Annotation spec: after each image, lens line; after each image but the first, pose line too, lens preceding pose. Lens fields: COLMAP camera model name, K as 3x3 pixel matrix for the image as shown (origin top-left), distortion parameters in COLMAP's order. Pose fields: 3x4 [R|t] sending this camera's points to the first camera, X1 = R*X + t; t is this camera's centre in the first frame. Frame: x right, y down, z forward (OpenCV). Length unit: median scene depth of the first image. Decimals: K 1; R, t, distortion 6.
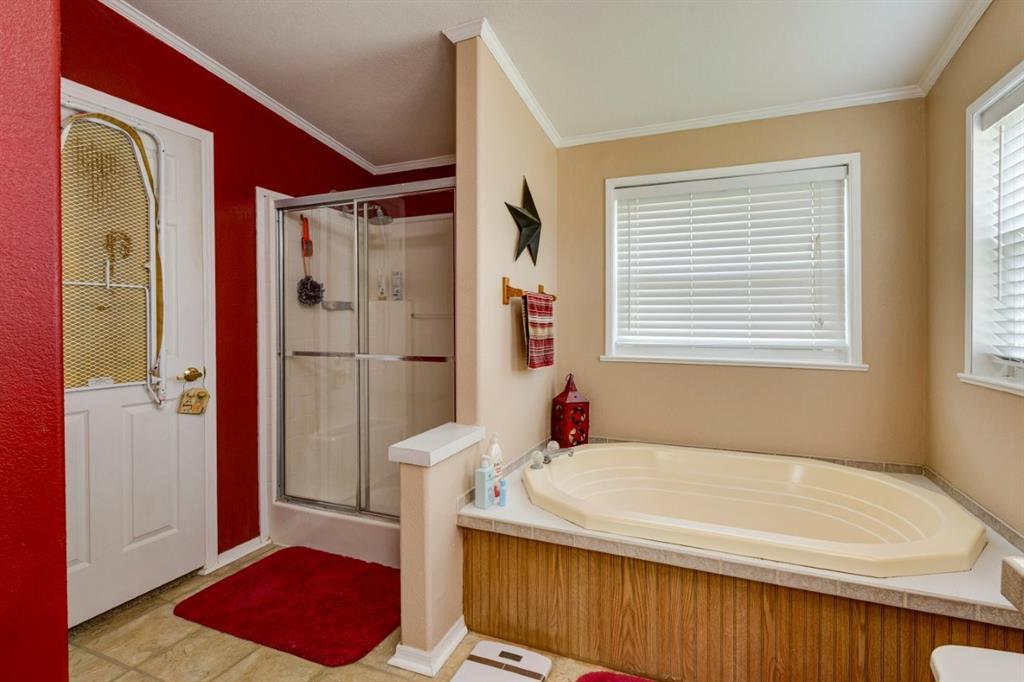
lens RADIAL K [[480.3, 0, 511.7], [0, 480.3, 321.5], [0, 0, 1]] dist [-0.001098, 0.000385]
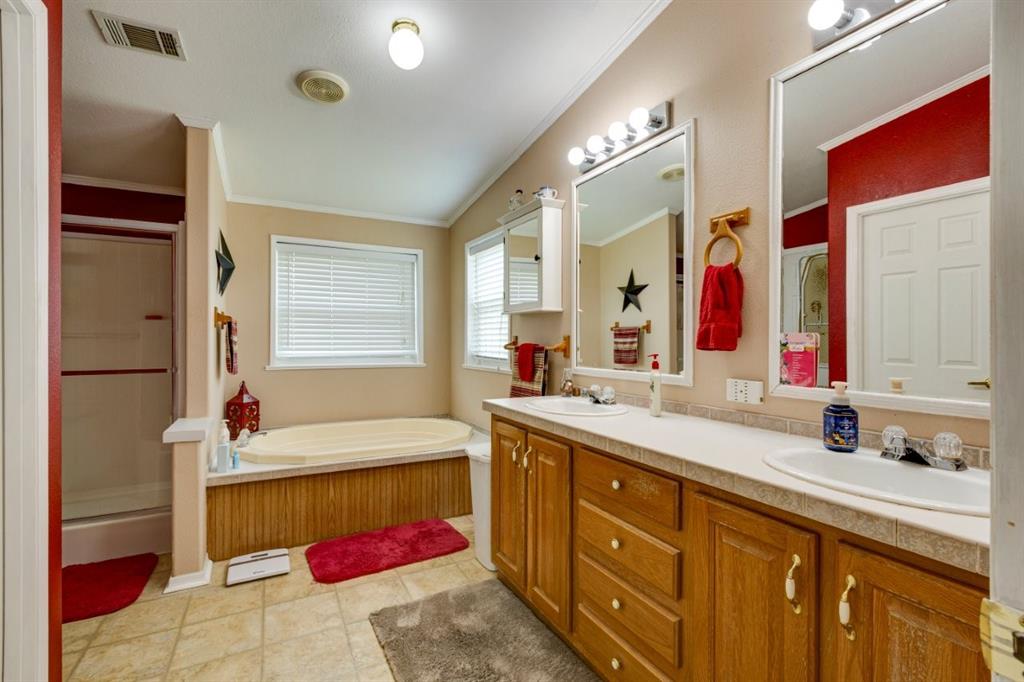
lens RADIAL K [[473.2, 0, 507.0], [0, 473.2, 343.3], [0, 0, 1]] dist [0.003688, 0.000313]
pose [[0.639171, -0.003383, 0.769057, -0.548668], [0.000891, 0.999993, 0.003658, 0.005254], [-0.769064, -0.001653, 0.639169, -0.488240]]
